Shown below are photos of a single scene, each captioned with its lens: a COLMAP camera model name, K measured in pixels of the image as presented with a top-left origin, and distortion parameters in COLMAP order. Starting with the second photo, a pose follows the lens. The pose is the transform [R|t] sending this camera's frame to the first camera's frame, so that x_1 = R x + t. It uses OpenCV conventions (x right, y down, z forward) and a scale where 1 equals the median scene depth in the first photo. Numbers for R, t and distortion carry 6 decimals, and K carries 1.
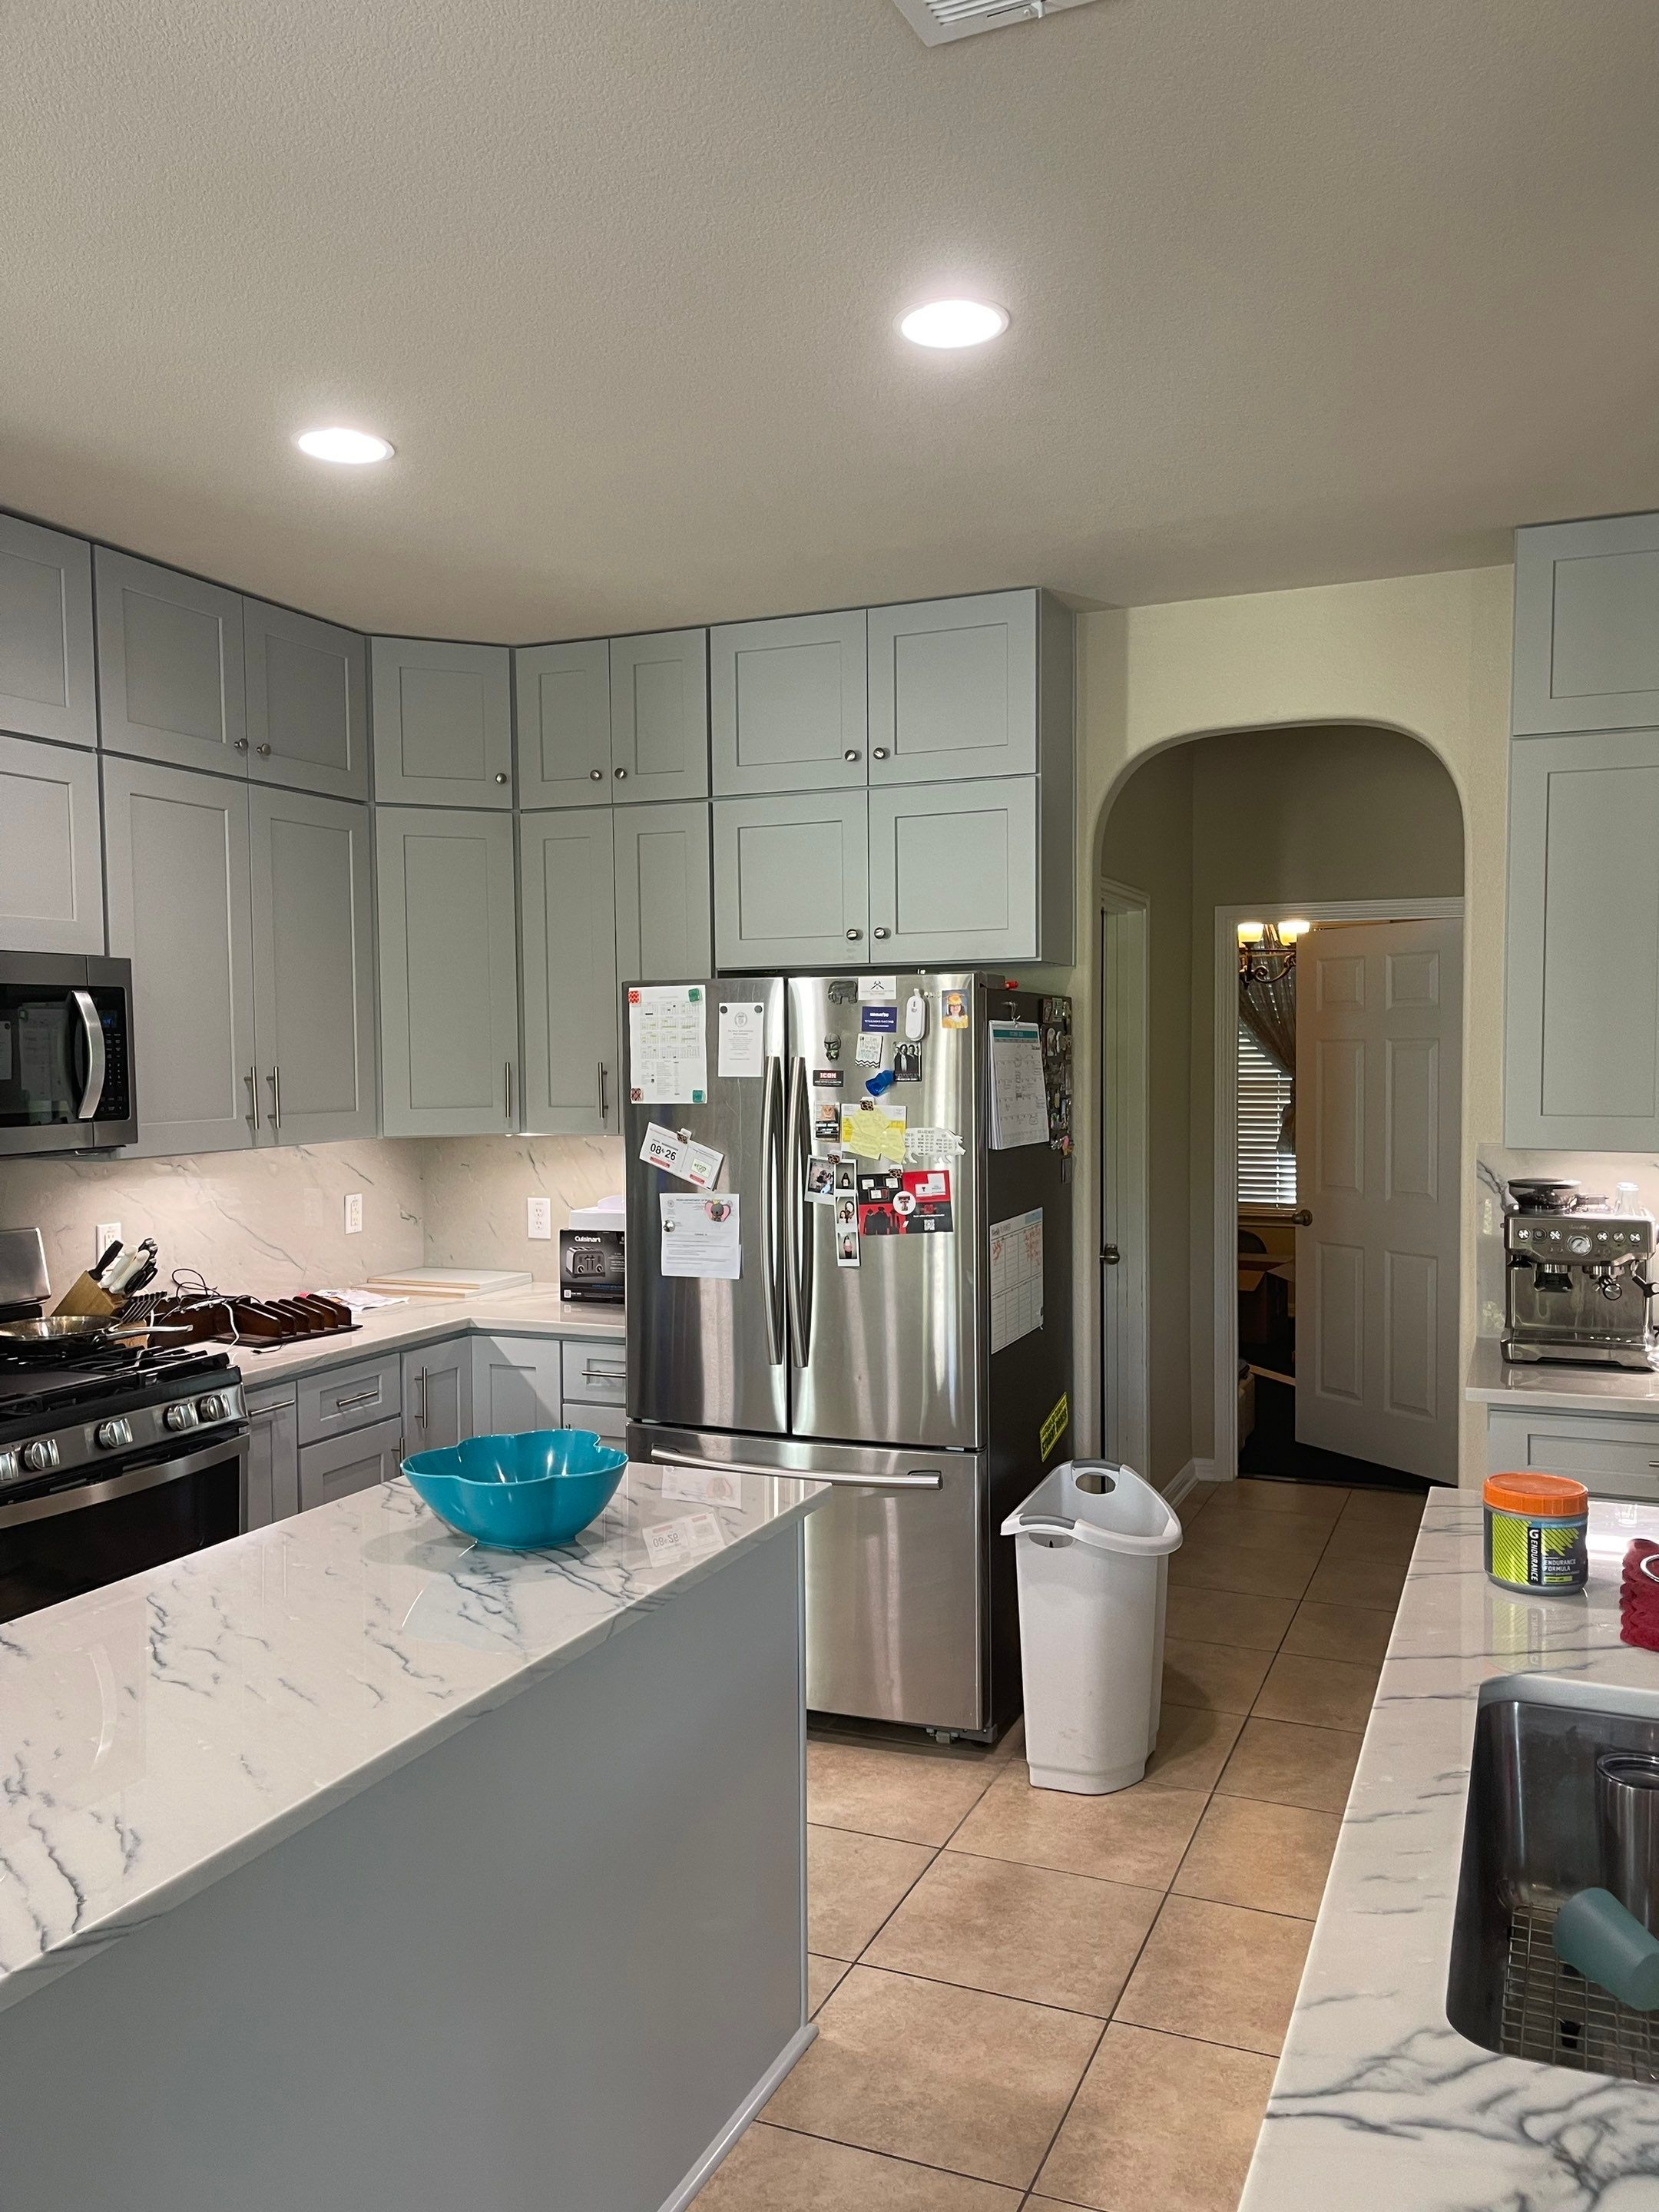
lens RADIAL K [[1688.9, 0, 844.4], [0, 1688.9, 1114.9], [0, 0, 1]] dist [0.081971, -0.089215]
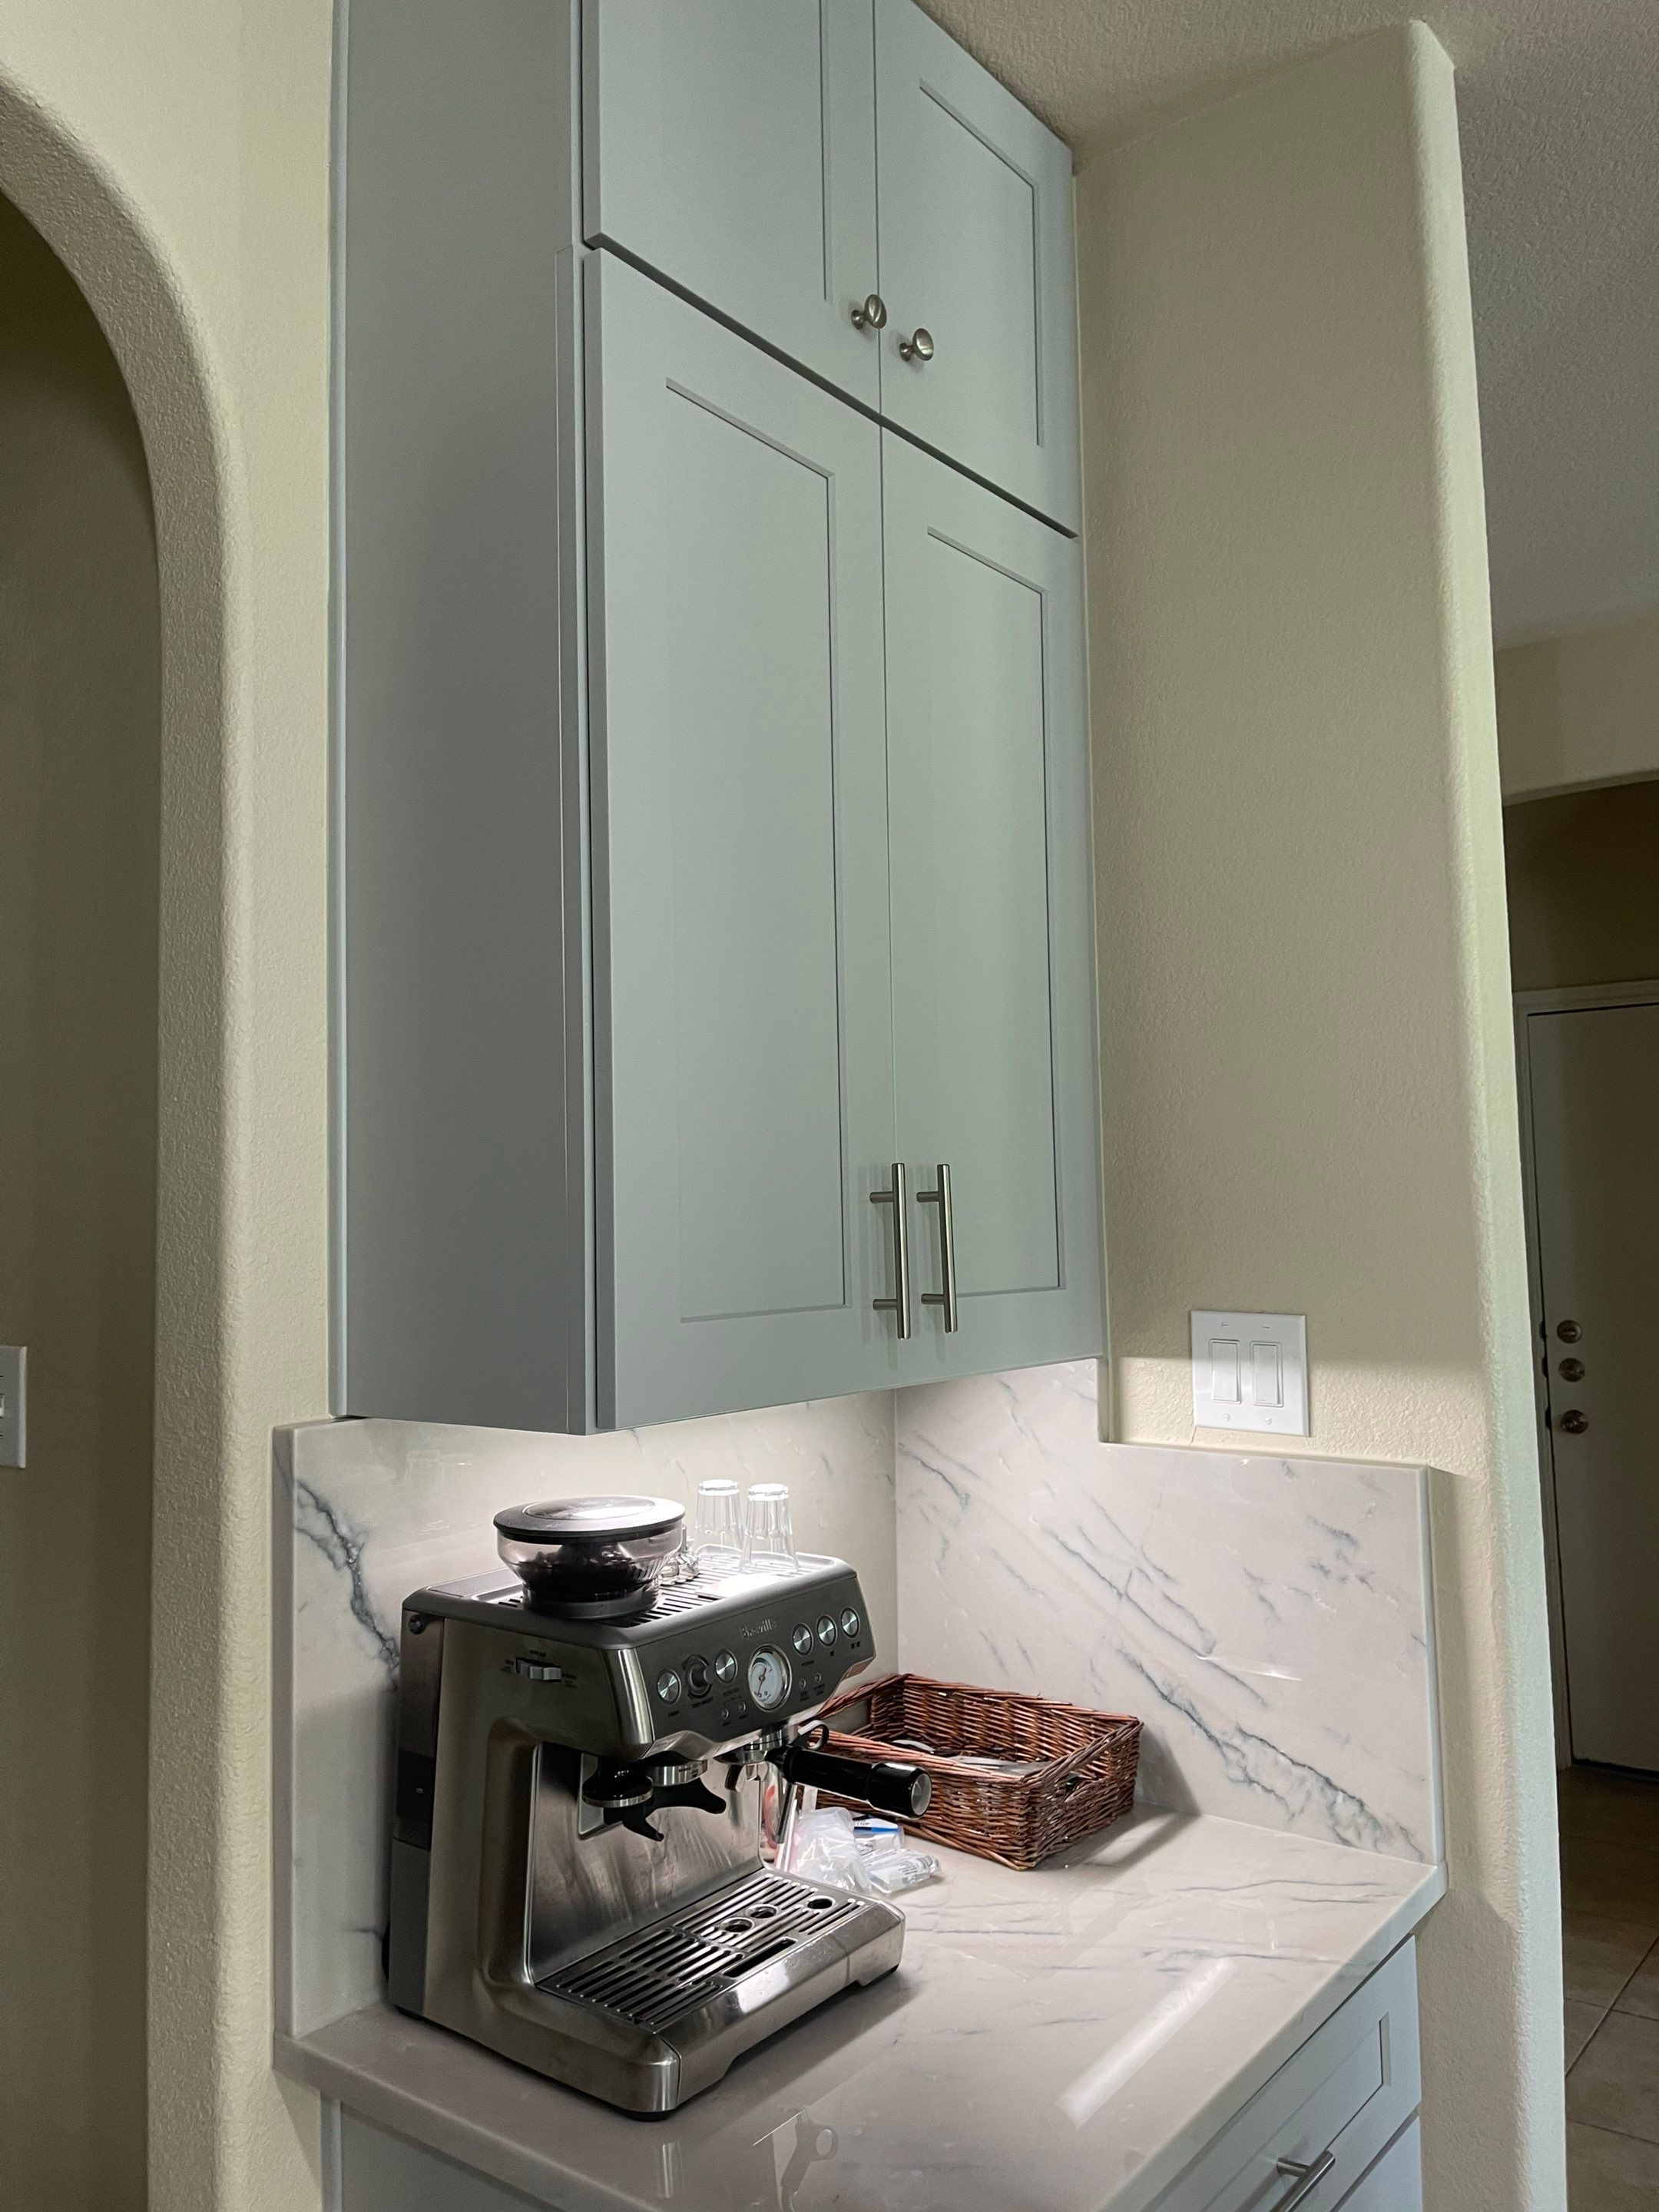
lens RADIAL K [[1664.1, 0, 829.5], [0, 1664.1, 1106.0], [0, 0, 1]] dist [0.088042, -0.125353]
pose [[0.256694, 0.066478, 0.964204, 0.079102], [0.063329, 0.994331, -0.085415, -0.010814], [-0.964416, 0.082988, 0.251029, 0.819577]]
